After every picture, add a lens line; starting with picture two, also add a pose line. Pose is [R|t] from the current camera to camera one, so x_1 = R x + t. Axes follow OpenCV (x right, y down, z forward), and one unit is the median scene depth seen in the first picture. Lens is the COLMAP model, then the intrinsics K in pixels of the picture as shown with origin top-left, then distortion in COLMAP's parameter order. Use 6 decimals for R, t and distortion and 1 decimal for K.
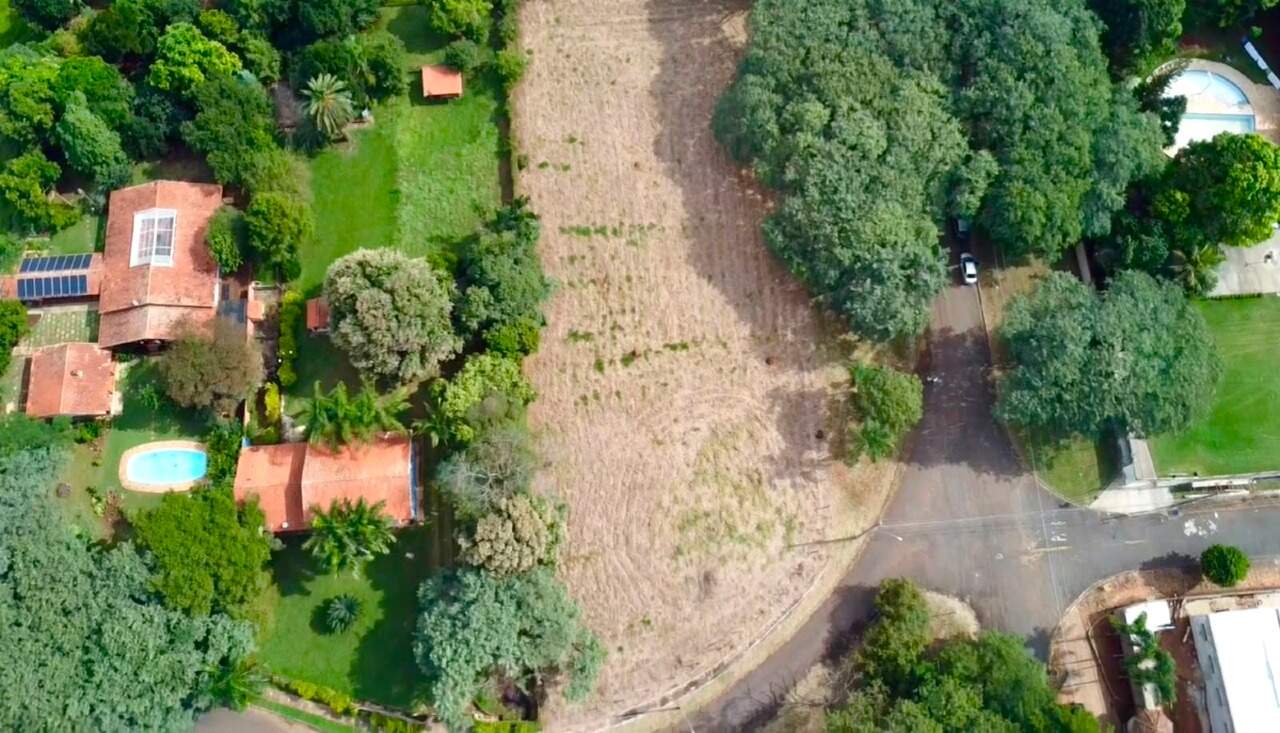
lens RADIAL K [[986.9, 0, 630.1], [0, 986.9, 362.1], [0, 0, 1]] dist [-0.019651, -0.028862]
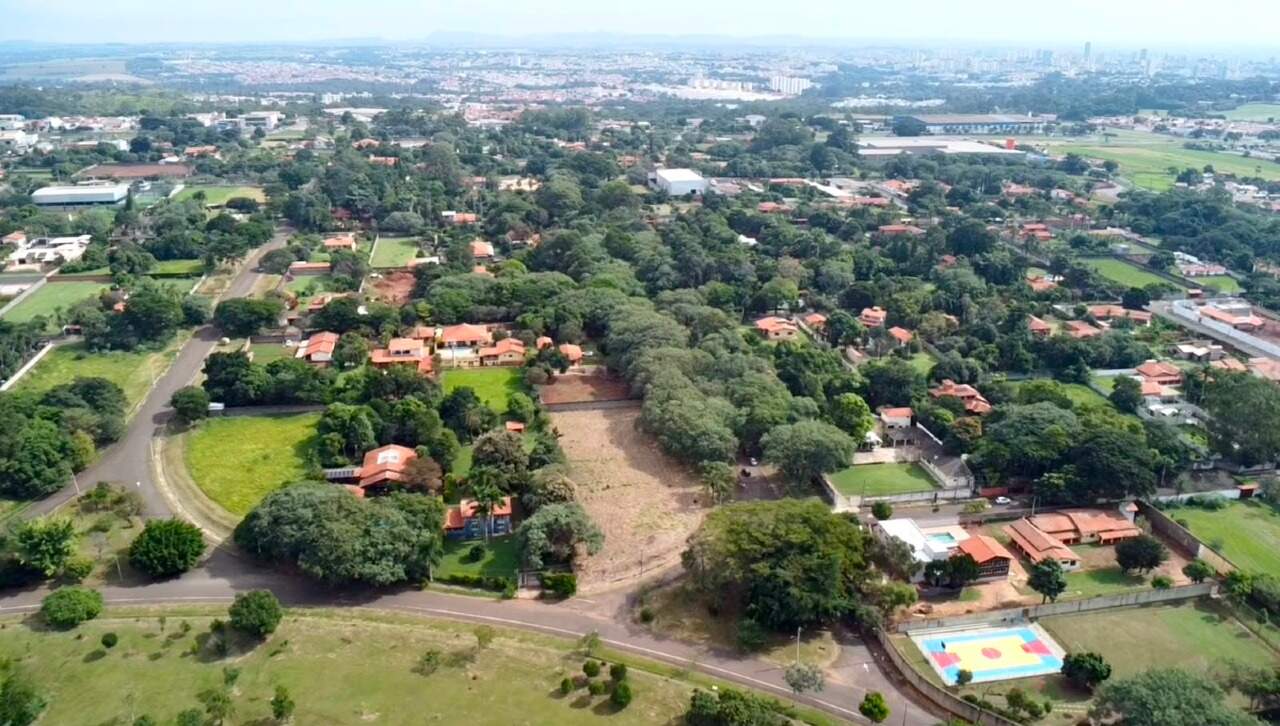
lens RADIAL K [[977.3, 0, 633.1], [0, 977.3, 360.4], [0, 0, 1]] dist [-0.020182, -0.027754]
pose [[0.995274, -0.025523, 0.093692, -0.139141], [0.090465, 0.594378, -0.799081, 1.608365], [-0.035293, 0.803780, 0.593878, -0.527751]]
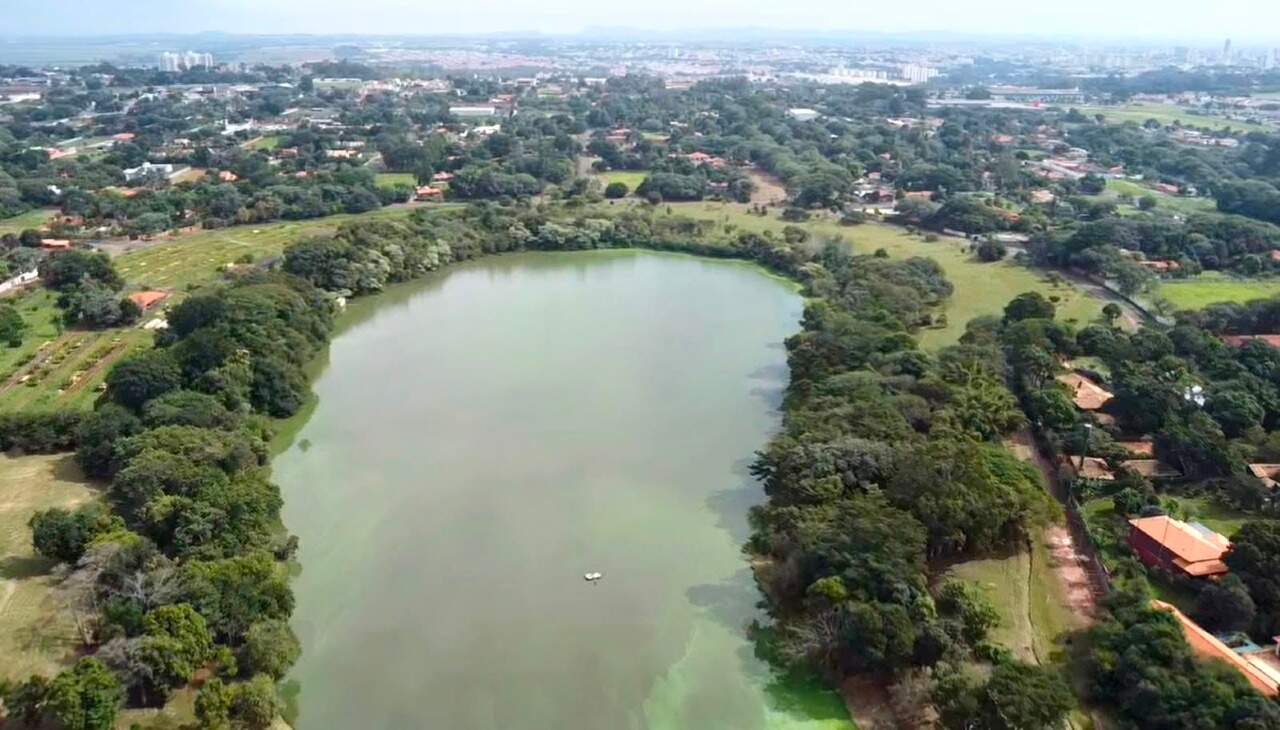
lens RADIAL K [[977.3, 0, 633.1], [0, 977.3, 362.4], [0, 0, 1]] dist [-0.020182, -0.027754]
pose [[0.998844, 0.022826, -0.042297, -0.517163], [-0.047520, 0.600920, -0.797895, 5.655041], [0.007204, 0.798983, 0.601310, -1.821230]]
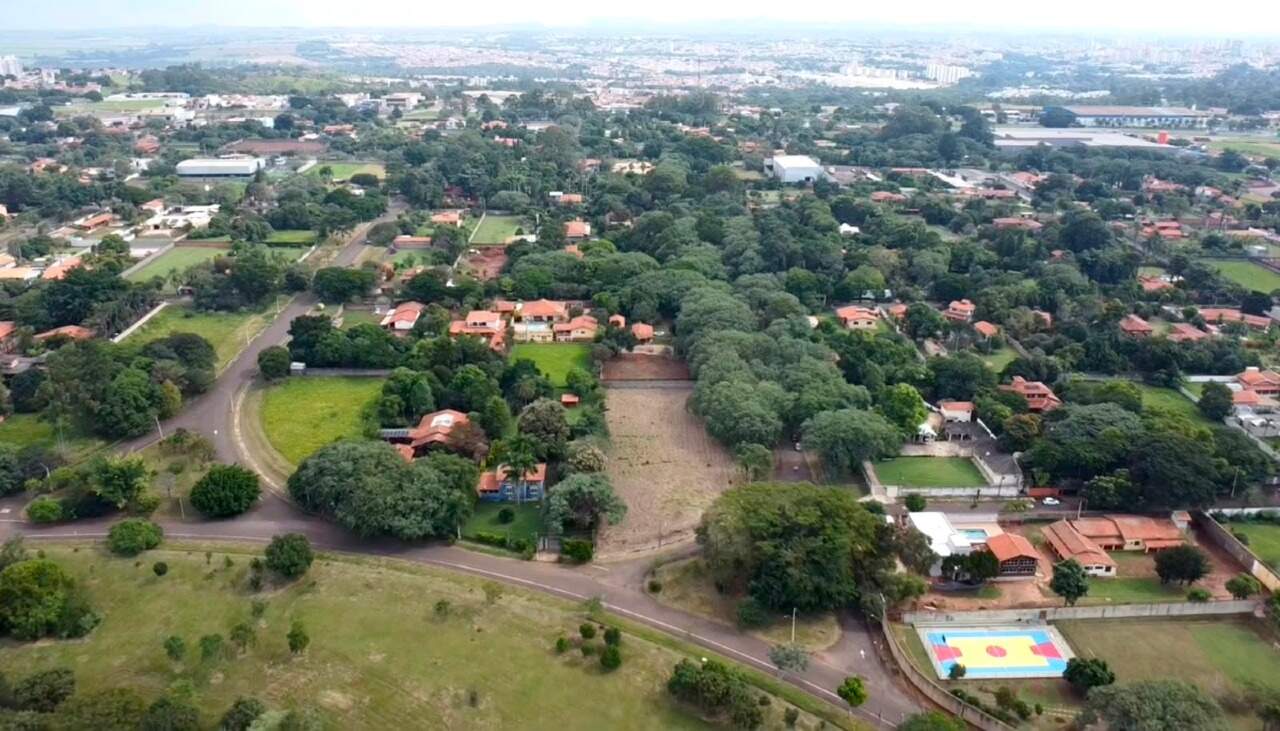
lens RADIAL K [[985.0, 0, 640.0], [0, 985.0, 365.5], [0, 0, 1]] dist [-0.019286, -0.031966]
pose [[0.998727, 0.022502, -0.045151, 0.086426], [-0.049529, 0.607388, -0.792860, 1.664069], [0.009583, 0.794087, 0.607729, -0.531704]]
